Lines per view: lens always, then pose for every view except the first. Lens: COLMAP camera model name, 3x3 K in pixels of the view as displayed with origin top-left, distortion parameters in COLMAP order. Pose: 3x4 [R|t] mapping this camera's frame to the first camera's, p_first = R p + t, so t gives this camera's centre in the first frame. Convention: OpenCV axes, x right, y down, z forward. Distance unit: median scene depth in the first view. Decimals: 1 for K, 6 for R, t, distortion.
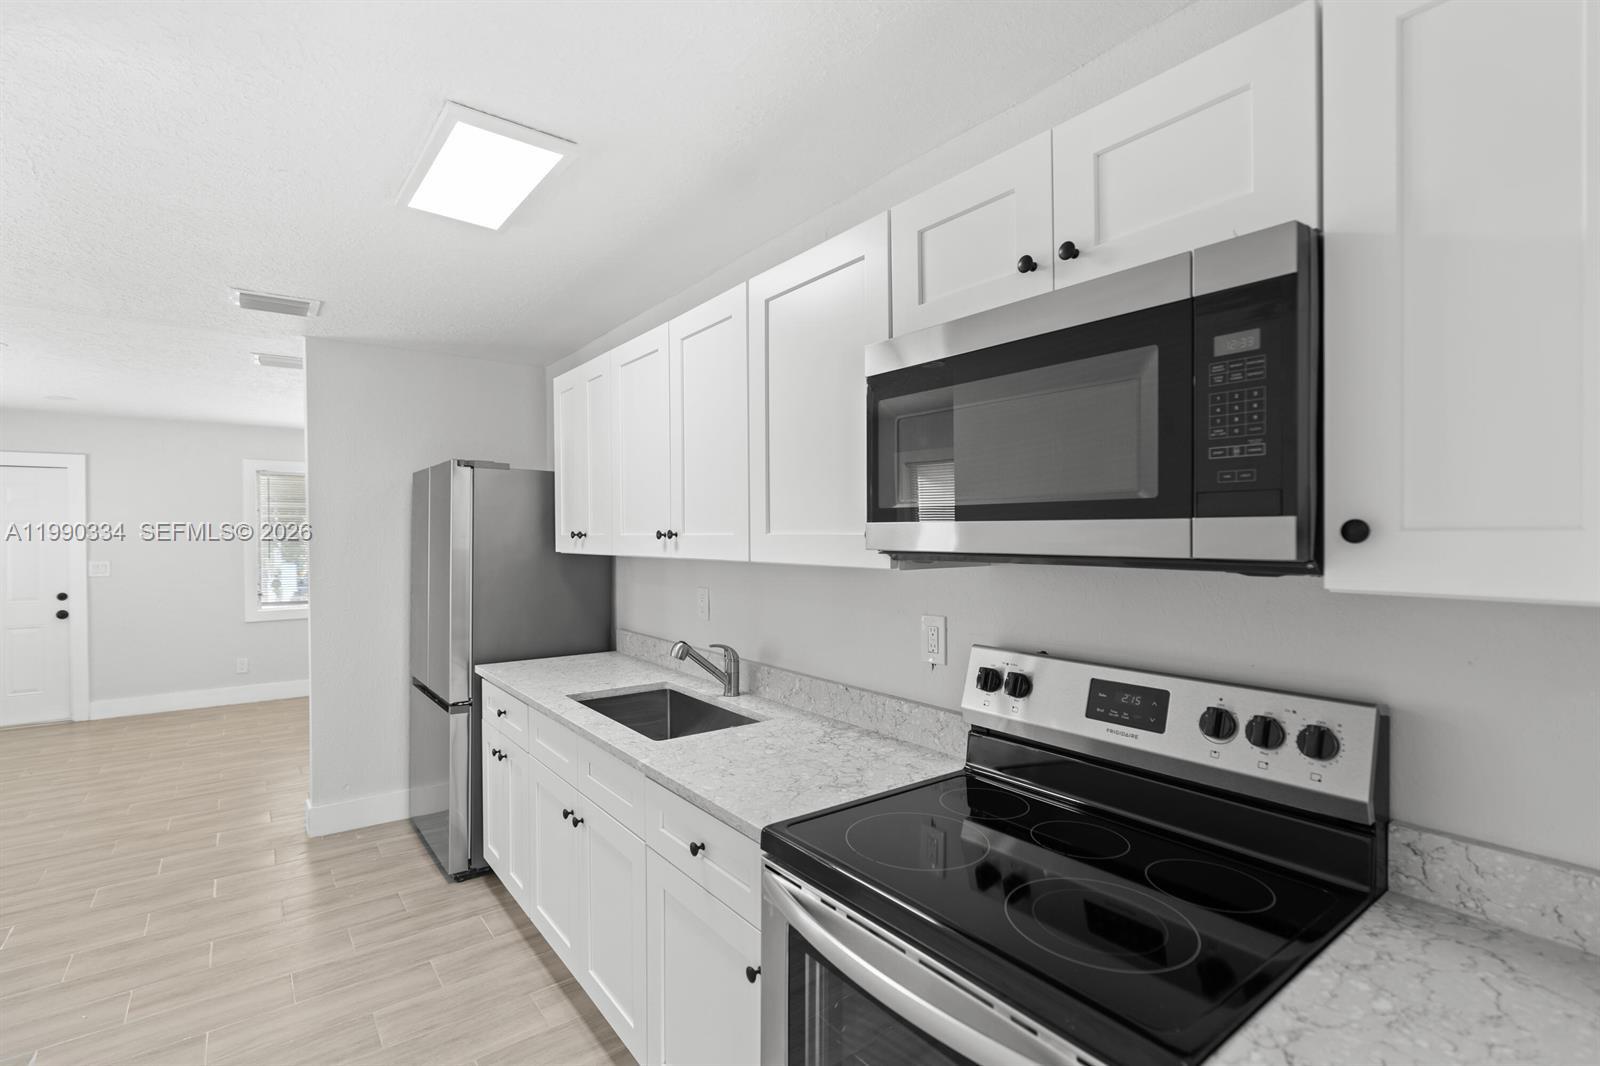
lens RADIAL K [[727.1, 0, 787.2], [0, 727.1, 537.5], [0, 0, 1]] dist [-0.013243, 0.004629]
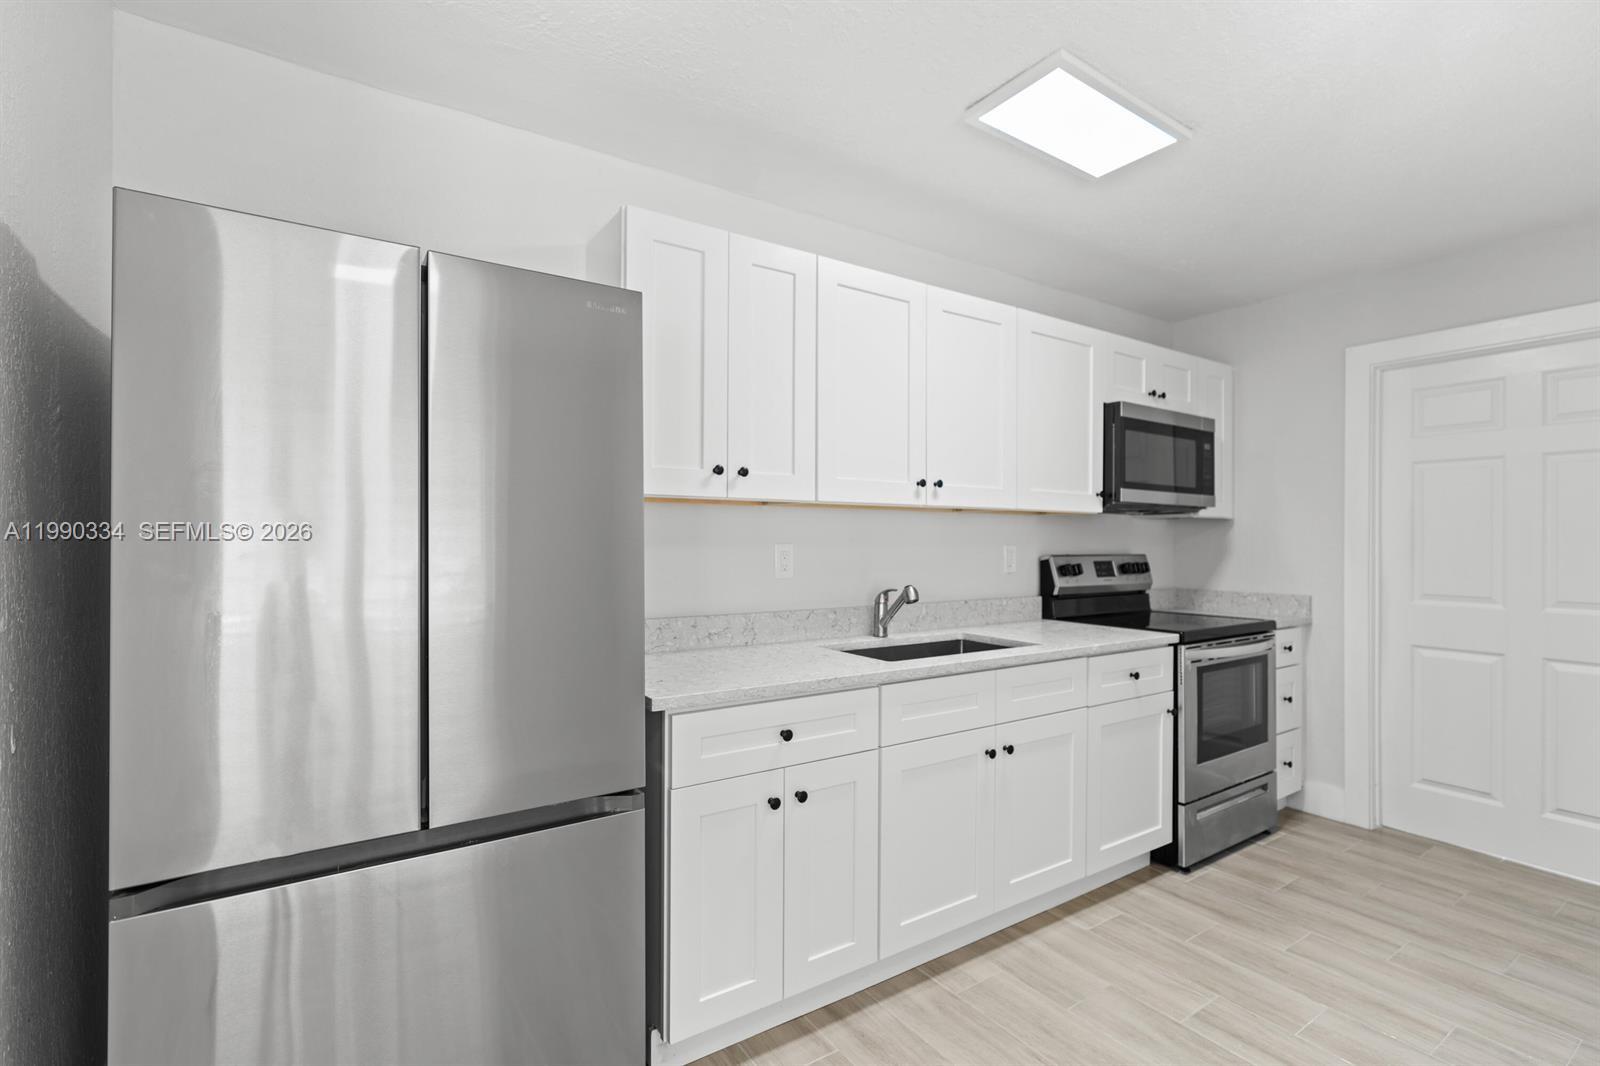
lens RADIAL K [[727.1, 0, 796.5], [0, 727.1, 538.2], [0, 0, 1]] dist [-0.013243, 0.004629]
pose [[0.064540, 0.006606, 0.997893, -1.909447], [0.000761, 0.999977, -0.006669, 0.128787], [-0.997915, 0.001190, 0.064533, 1.737328]]
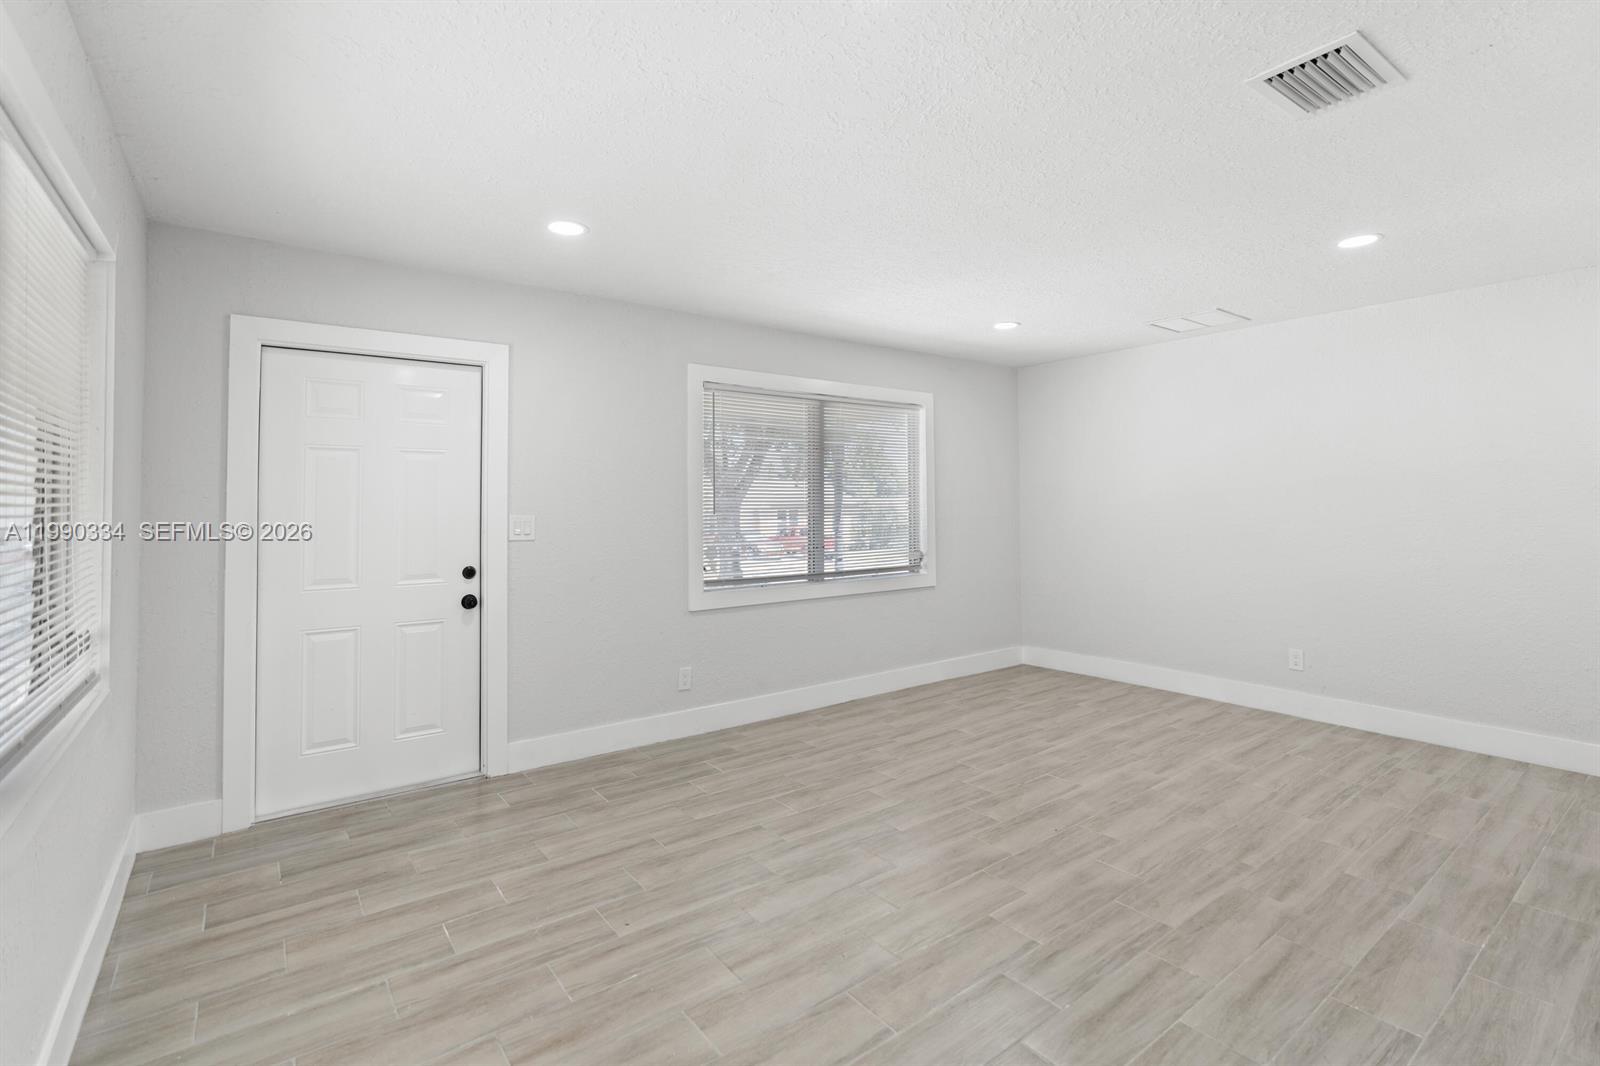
lens RADIAL K [[727.1, 0, 807.7], [0, 727.1, 502.5], [0, 0, 1]] dist [-0.013243, 0.004629]
pose [[0.999976, 0.003591, 0.005856, -2.751498], [-0.003516, 0.999912, -0.012776, 0.109946], [-0.005901, 0.012755, 0.999901, 1.448693]]
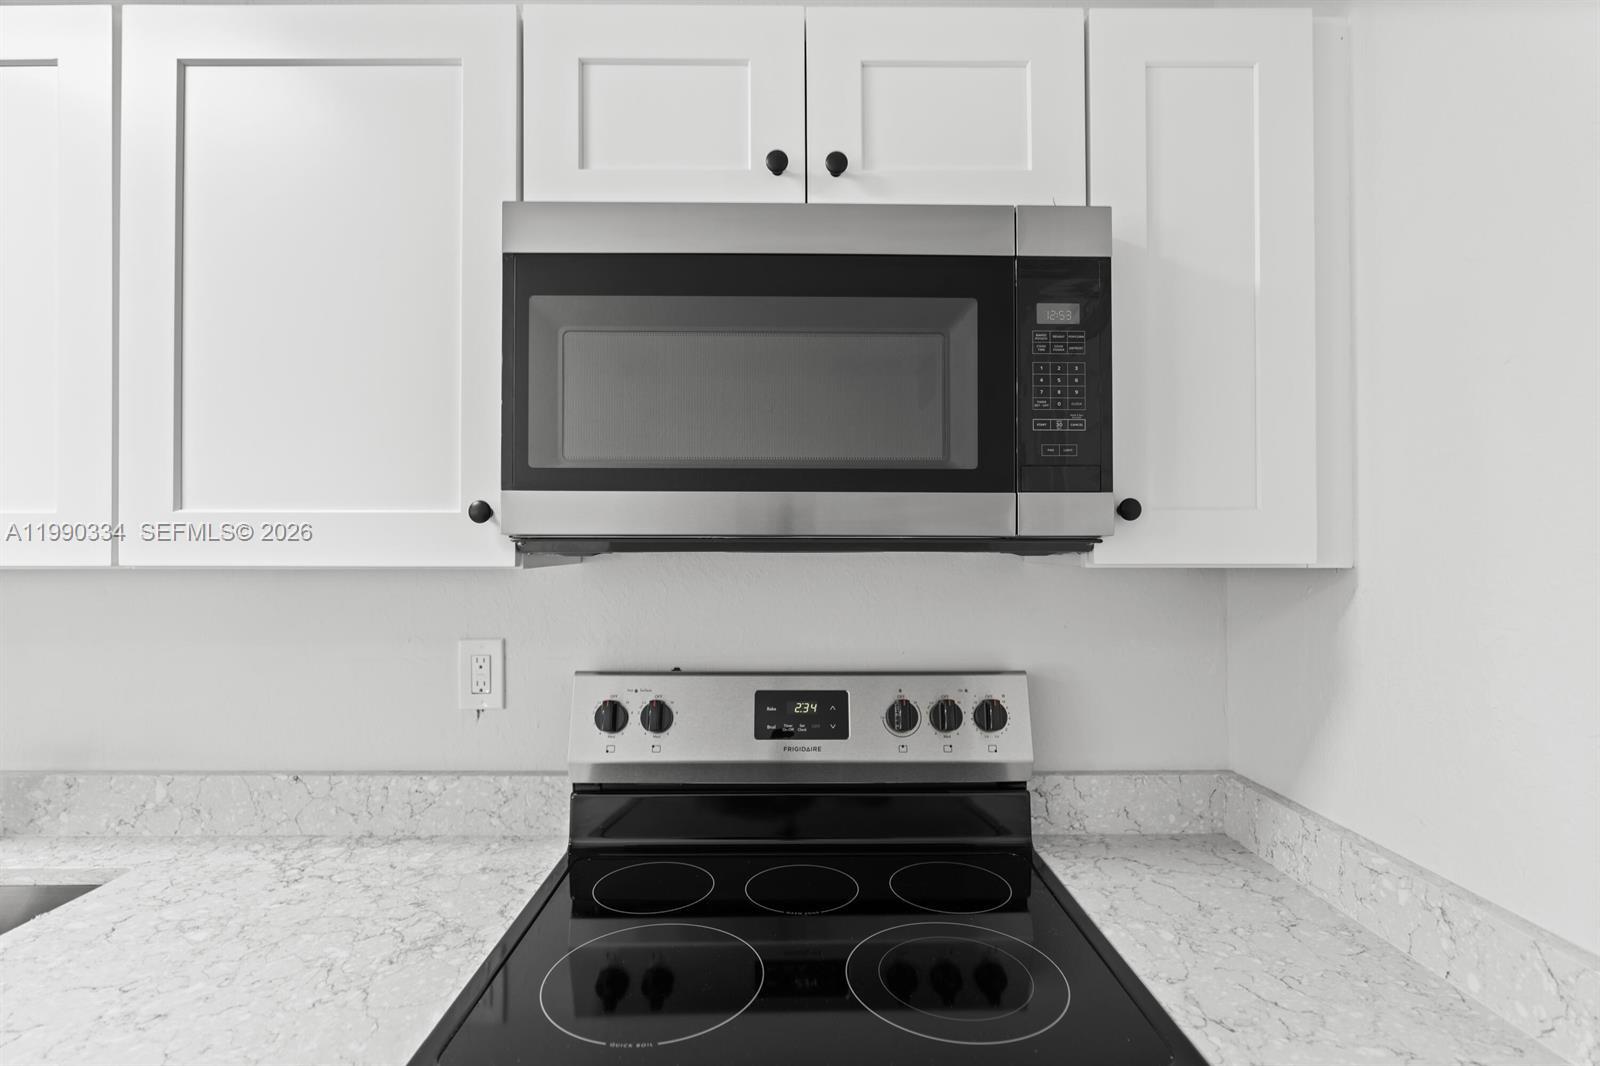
lens RADIAL K [[761.3, 0, 800.4], [0, 761.3, 538.6], [0, 0, 1]] dist [-0.014450, 0.003802]
pose [[0.592975, 0.010399, 0.805154, -0.259807], [0.001963, 0.999895, -0.014360, 0.030513], [-0.805219, 0.010095, 0.592892, 0.435353]]
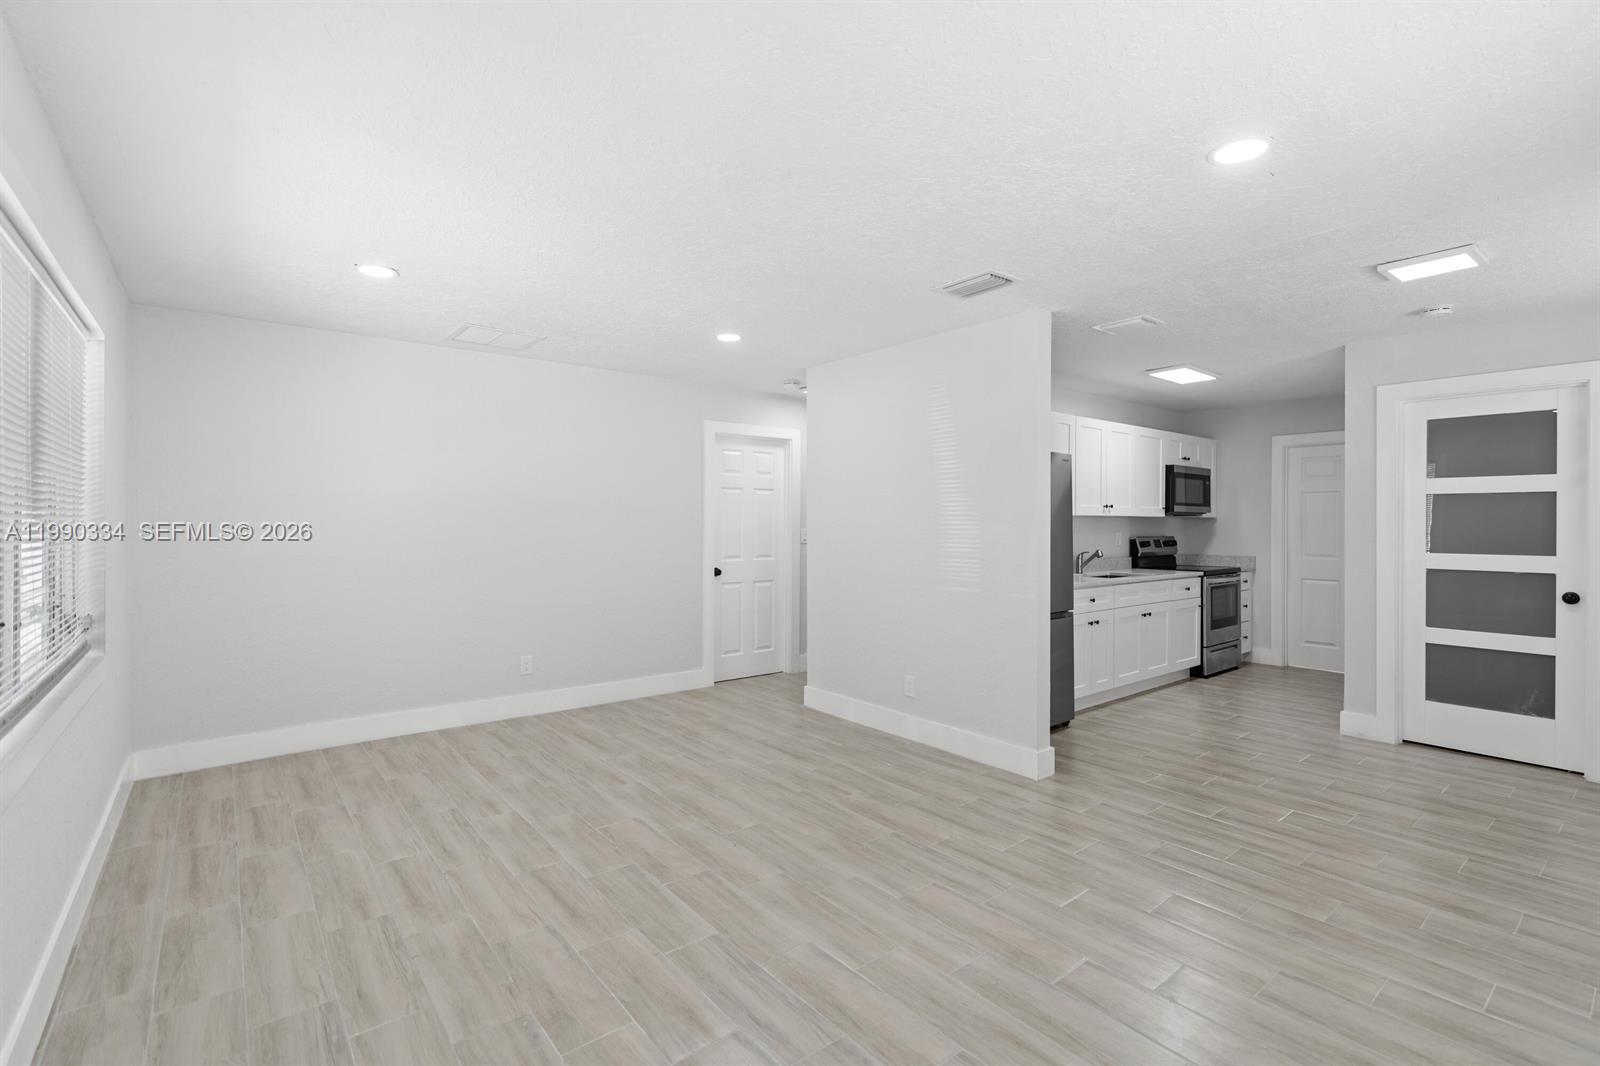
lens RADIAL K [[727.1, 0, 796.8], [0, 727.1, 528.1], [0, 0, 1]] dist [-0.013243, 0.004629]
pose [[-0.023871, -0.000143, 0.999715, -4.053114], [0.005523, 0.999985, 0.000275, 0.098905], [-0.999700, 0.005528, -0.023870, 3.282317]]
